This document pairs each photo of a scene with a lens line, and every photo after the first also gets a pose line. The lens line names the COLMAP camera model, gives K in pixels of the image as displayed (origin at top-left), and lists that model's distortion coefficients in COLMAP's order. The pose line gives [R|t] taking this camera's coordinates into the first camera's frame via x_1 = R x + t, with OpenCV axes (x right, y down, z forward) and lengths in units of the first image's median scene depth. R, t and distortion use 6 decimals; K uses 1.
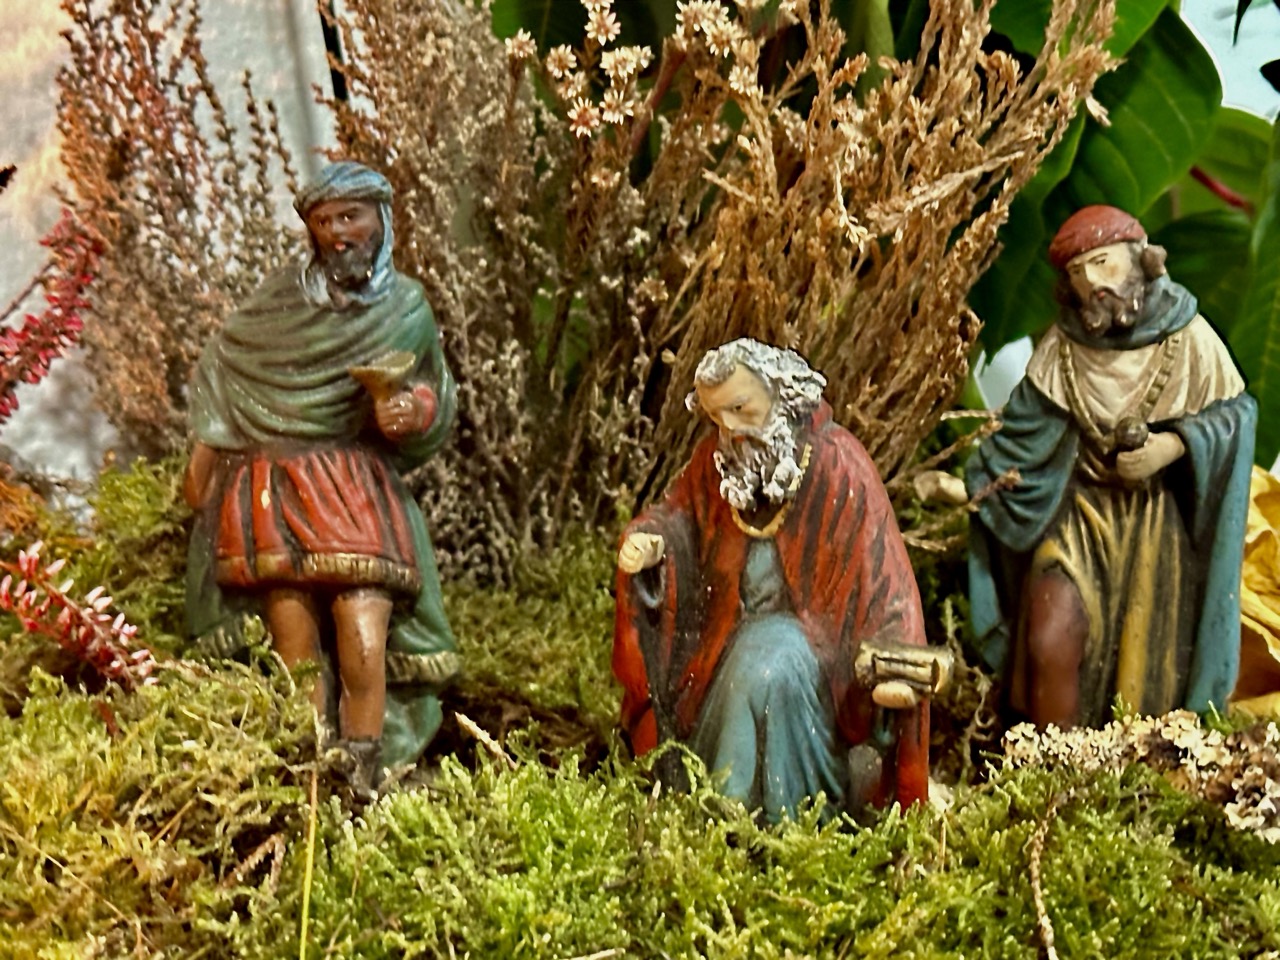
lens RADIAL K [[2389.9, 0, 629.5], [0, 2389.9, 471.7], [0, 0, 1]] dist [0.130068, 0.000000]
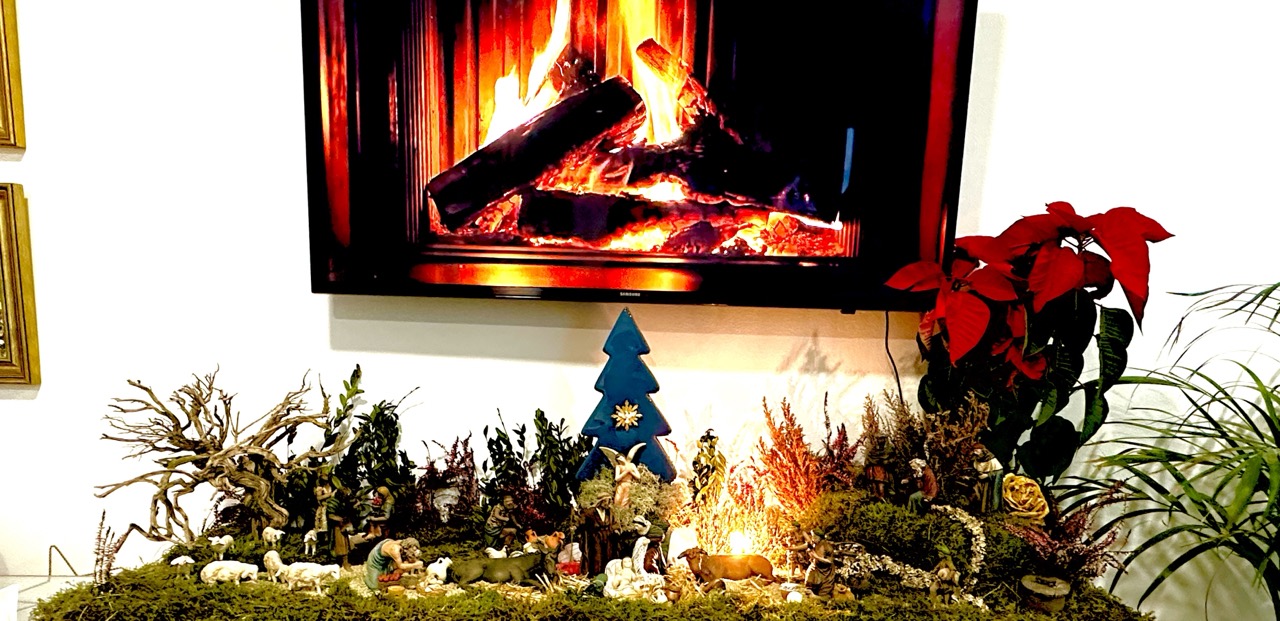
lens RADIAL K [[783.9, 0, 643.5], [0, 783.9, 401.6], [0, 0, 1]] dist [0.008084, 0.000999]
pose [[0.748744, 0.037202, -0.661814, 1.090253], [-0.063698, 0.997841, -0.015975, -0.141308], [0.659791, 0.054118, 0.749498, -1.663539]]
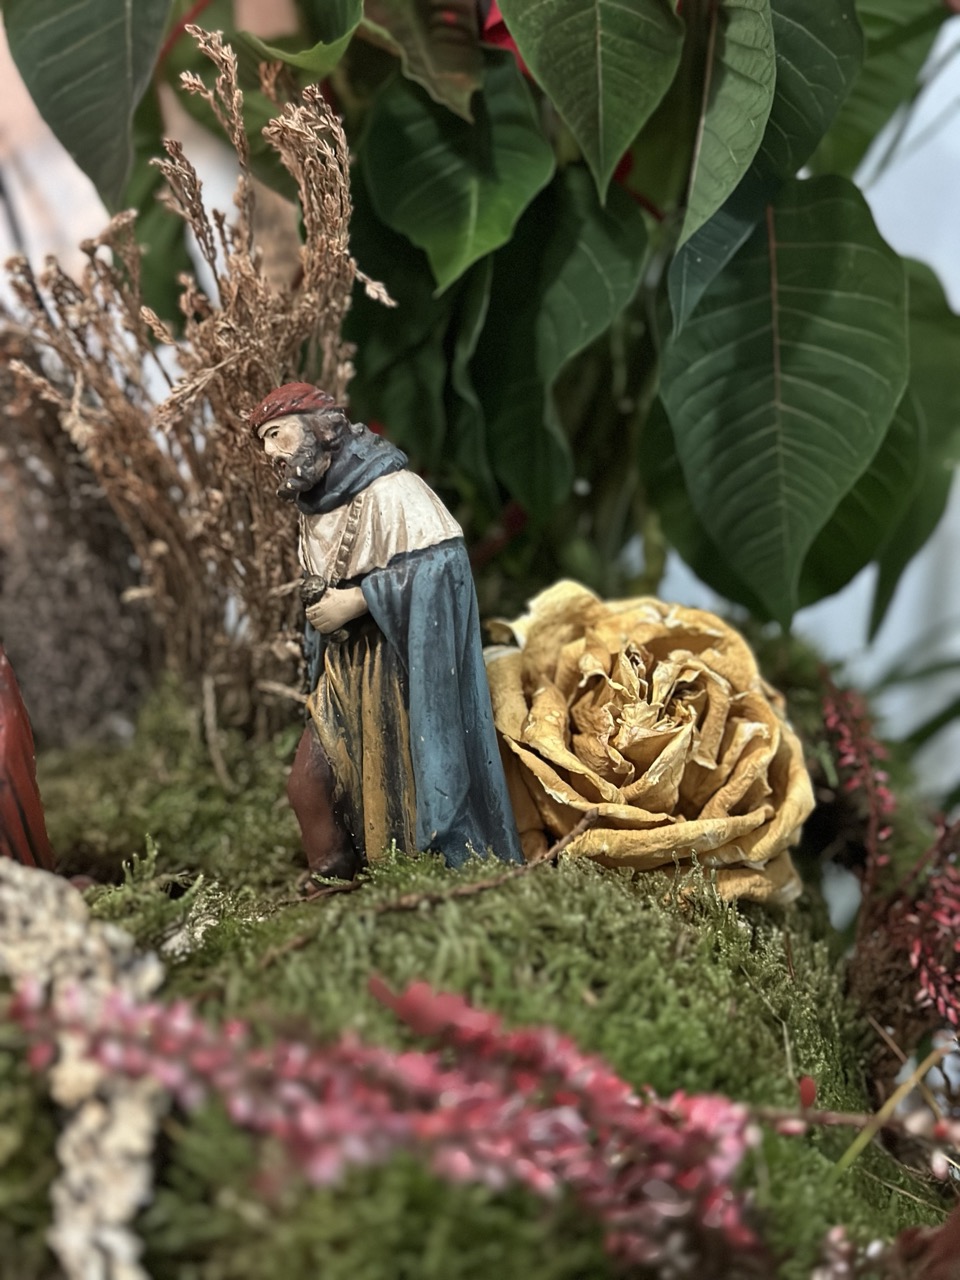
lens RADIAL K [[1805.2, 0, 481.4], [0, 1805.2, 640.5], [0, 0, 1]] dist [0.095739, 0.000000]
pose [[0.844728, -0.051777, -0.532686, 0.723154], [0.046557, 0.998645, -0.023238, 0.029784], [0.533168, -0.005170, 0.845994, 0.367459]]
